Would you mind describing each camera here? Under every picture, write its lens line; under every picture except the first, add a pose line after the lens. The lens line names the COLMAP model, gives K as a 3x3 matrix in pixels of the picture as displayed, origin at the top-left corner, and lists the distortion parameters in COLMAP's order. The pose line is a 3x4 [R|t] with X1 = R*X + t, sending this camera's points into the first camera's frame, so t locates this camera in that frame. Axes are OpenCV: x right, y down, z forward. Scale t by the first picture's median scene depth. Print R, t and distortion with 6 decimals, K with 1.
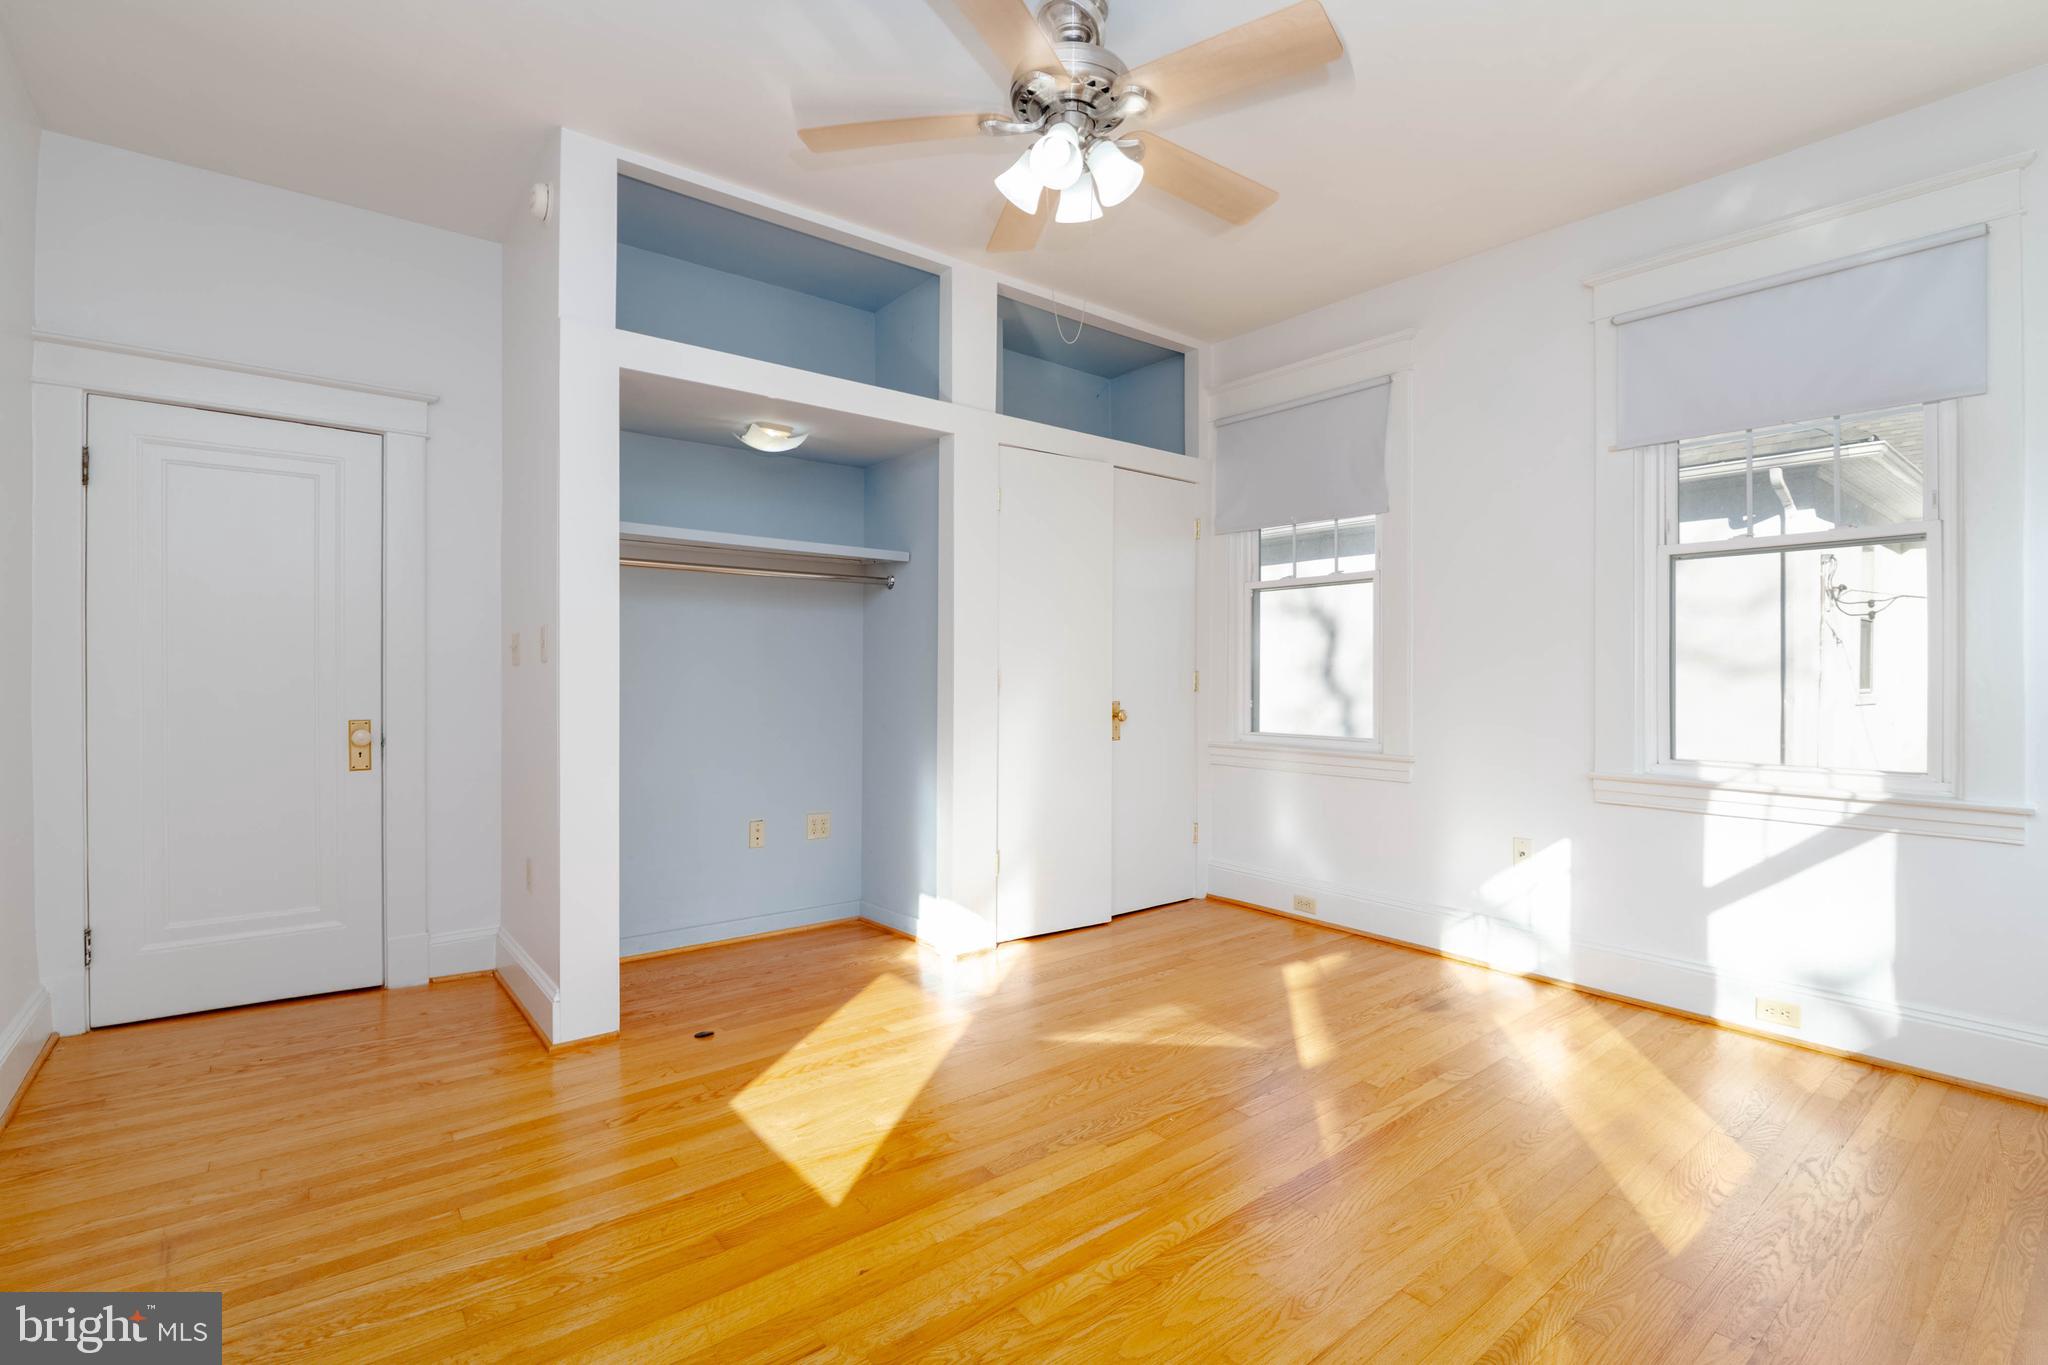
lens RADIAL K [[911.9, 0, 1052.4], [0, 911.9, 666.7], [0, 0, 1]] dist [0.001982, -0.009022]
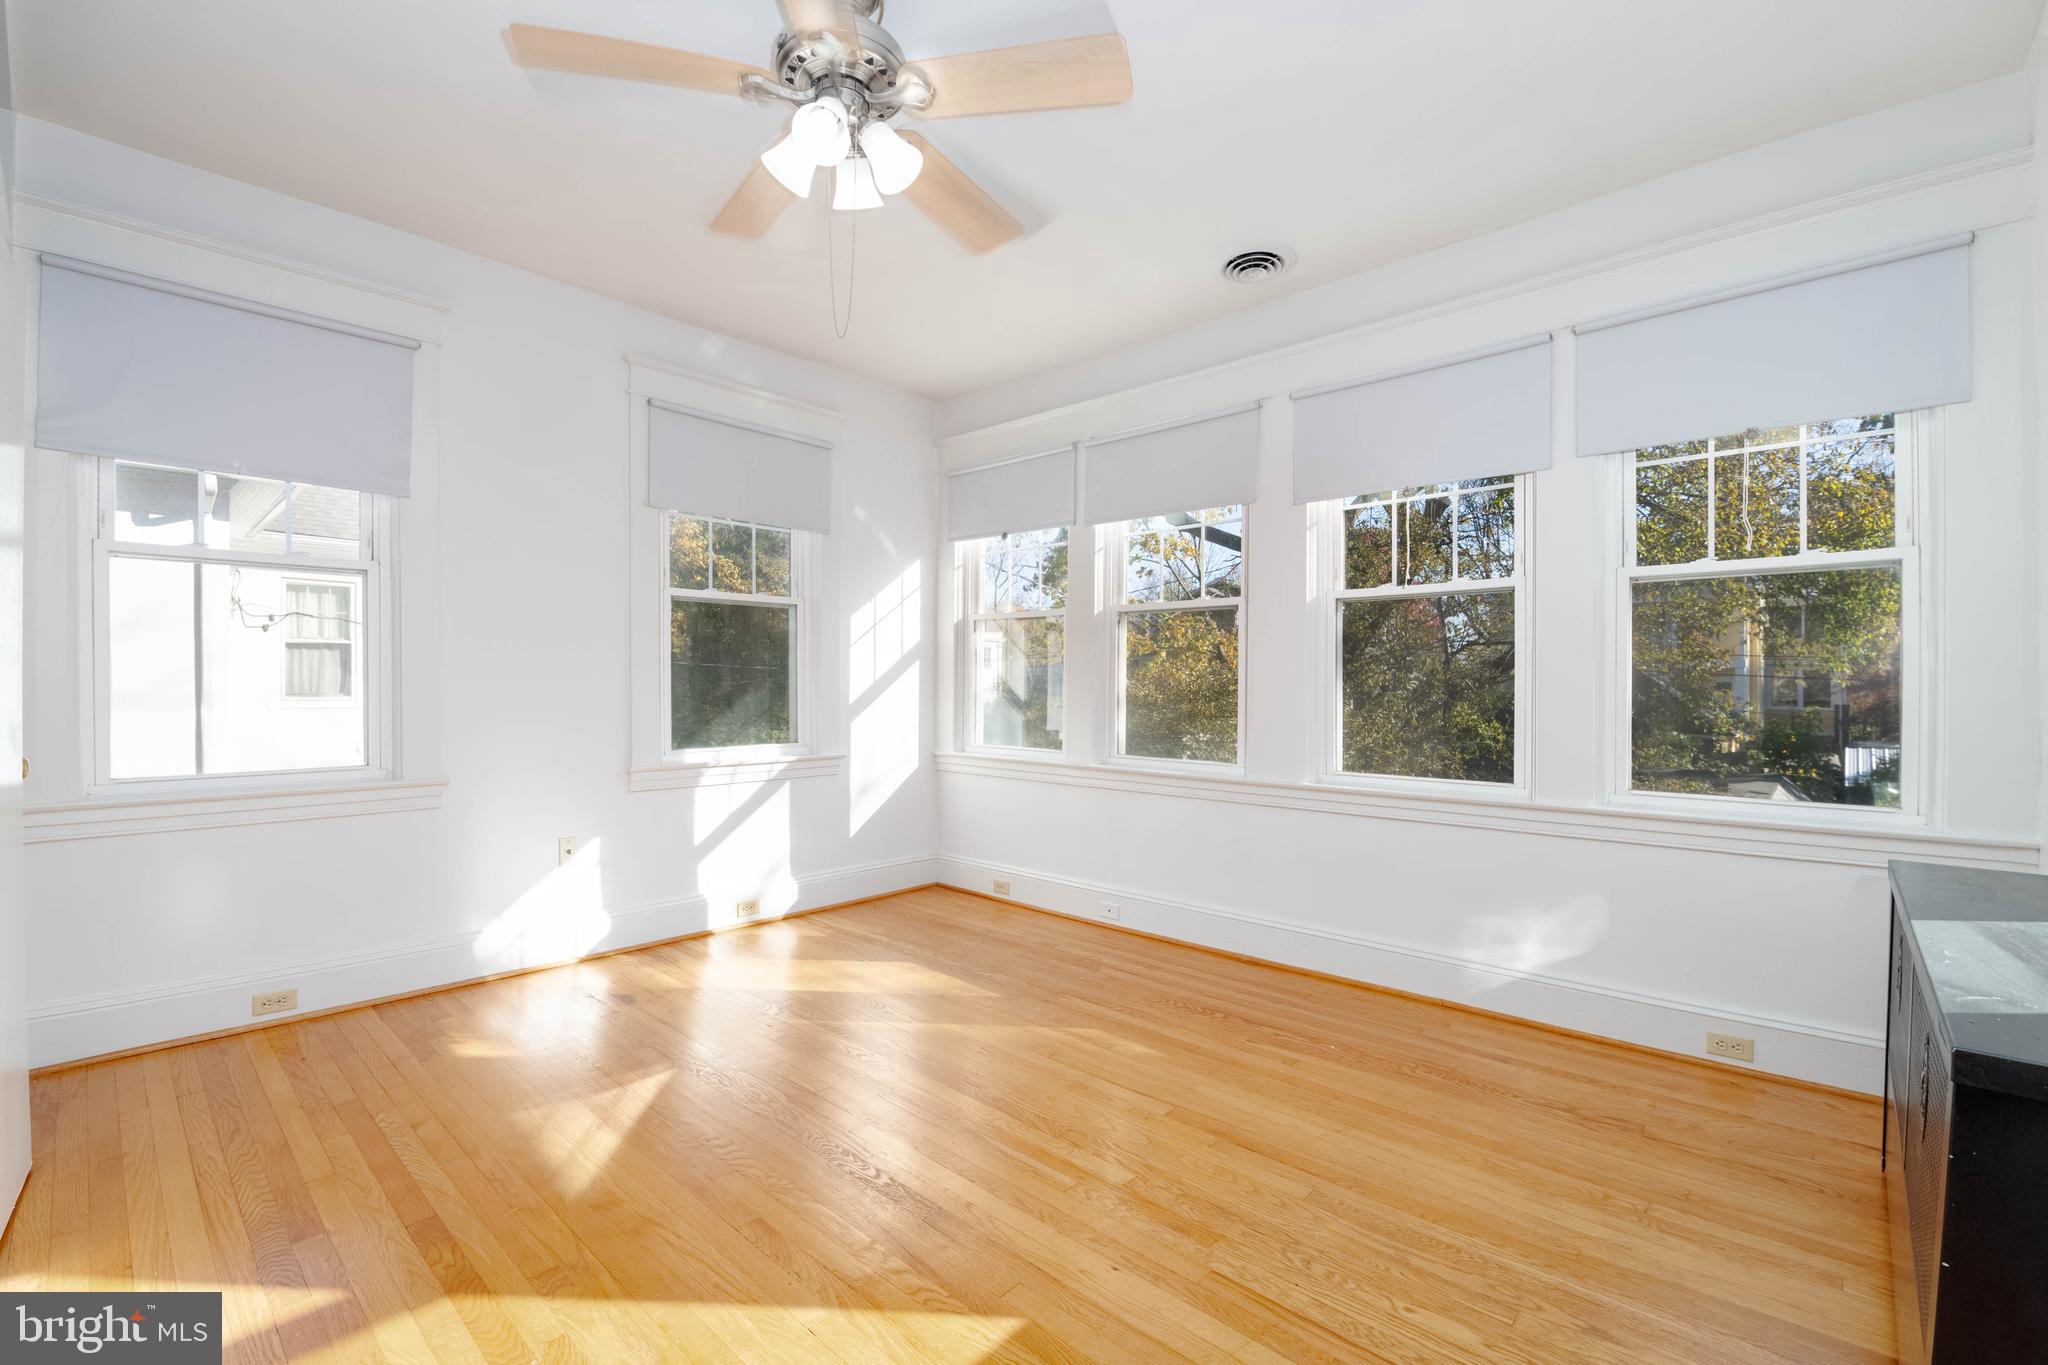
lens RADIAL K [[887.5, 0, 988.4], [0, 887.5, 686.6], [0, 0, 1]] dist [-0.001024, -0.011300]
pose [[-0.110985, -0.004038, 0.993814, -0.702222], [-0.009353, 0.999952, 0.003019, 0.001719], [-0.993778, -0.008960, -0.111018, 0.746411]]
